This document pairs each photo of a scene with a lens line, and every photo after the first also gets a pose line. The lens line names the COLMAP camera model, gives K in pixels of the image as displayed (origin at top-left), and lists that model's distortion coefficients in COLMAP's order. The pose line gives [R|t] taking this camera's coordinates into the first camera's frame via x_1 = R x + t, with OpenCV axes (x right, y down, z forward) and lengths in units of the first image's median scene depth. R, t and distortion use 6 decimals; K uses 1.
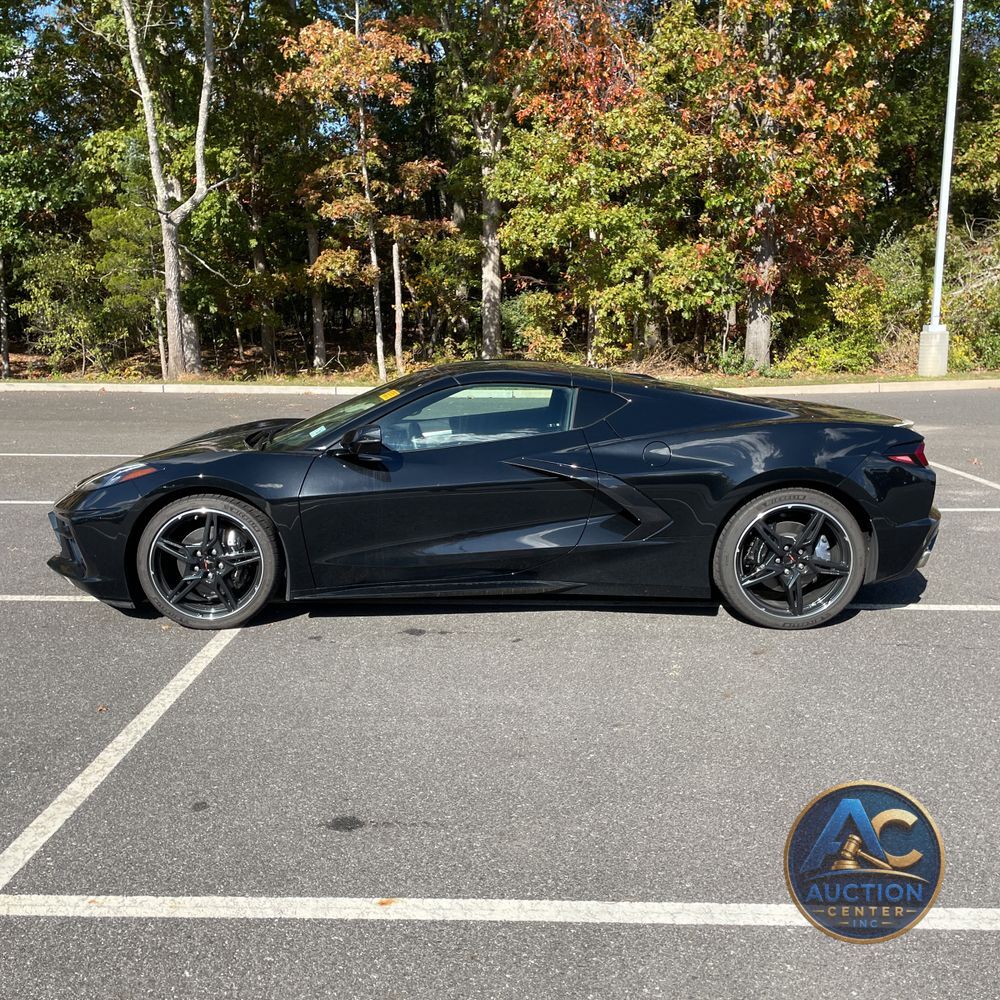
lens RADIAL K [[1020.3, 0, 520.0], [0, 1020.3, 520.5], [0, 0, 1]] dist [0.105600, -0.122314]
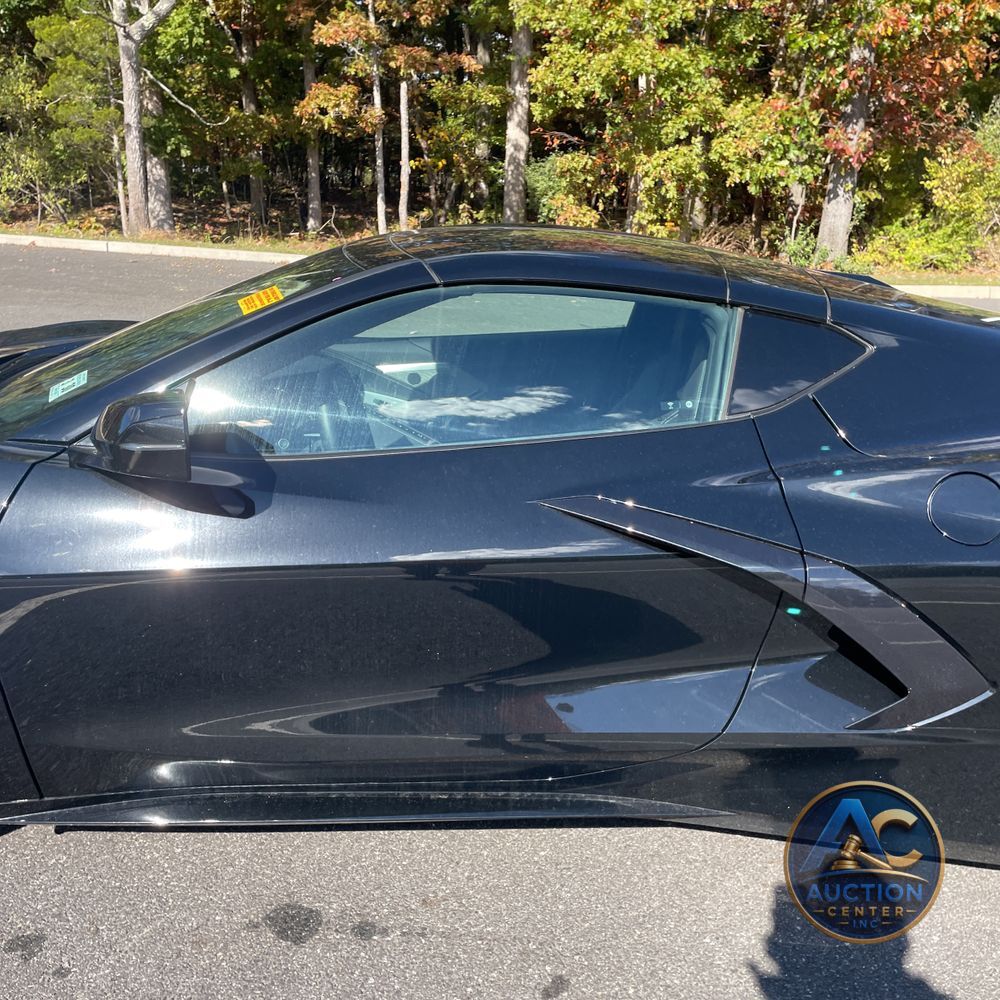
lens RADIAL K [[1020.3, 0, 520.0], [0, 1020.3, 520.5], [0, 0, 1]] dist [0.105600, -0.122314]
pose [[0.998480, 0.054935, -0.004460, -0.004870], [-0.054063, 0.991937, 0.114624, -0.020277], [0.010721, -0.114208, 0.993399, 0.135692]]
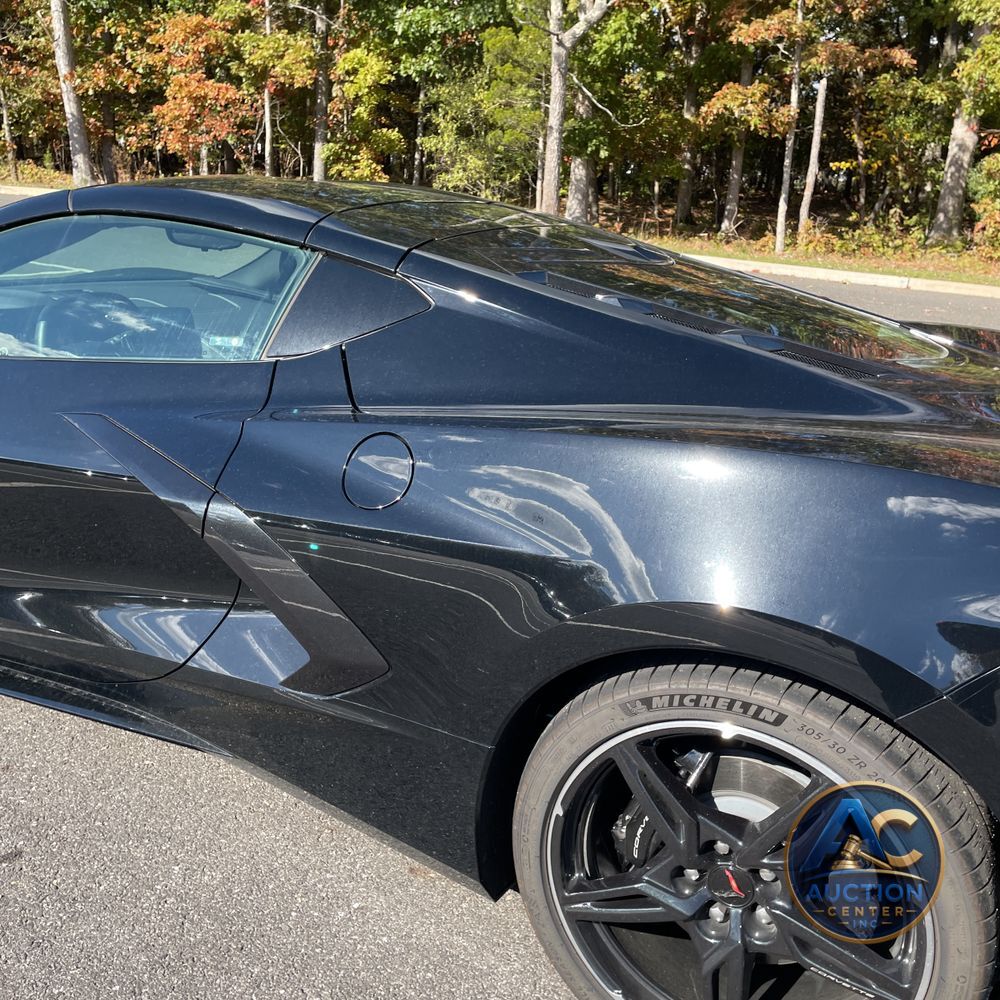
lens RADIAL K [[1020.3, 0, 520.0], [0, 1020.3, 520.5], [0, 0, 1]] dist [0.105600, -0.122314]
pose [[0.890509, 0.208374, -0.404442, 0.067693], [-0.158227, 0.975303, 0.154104, -0.023365], [0.426564, -0.073238, 0.901487, 0.152969]]
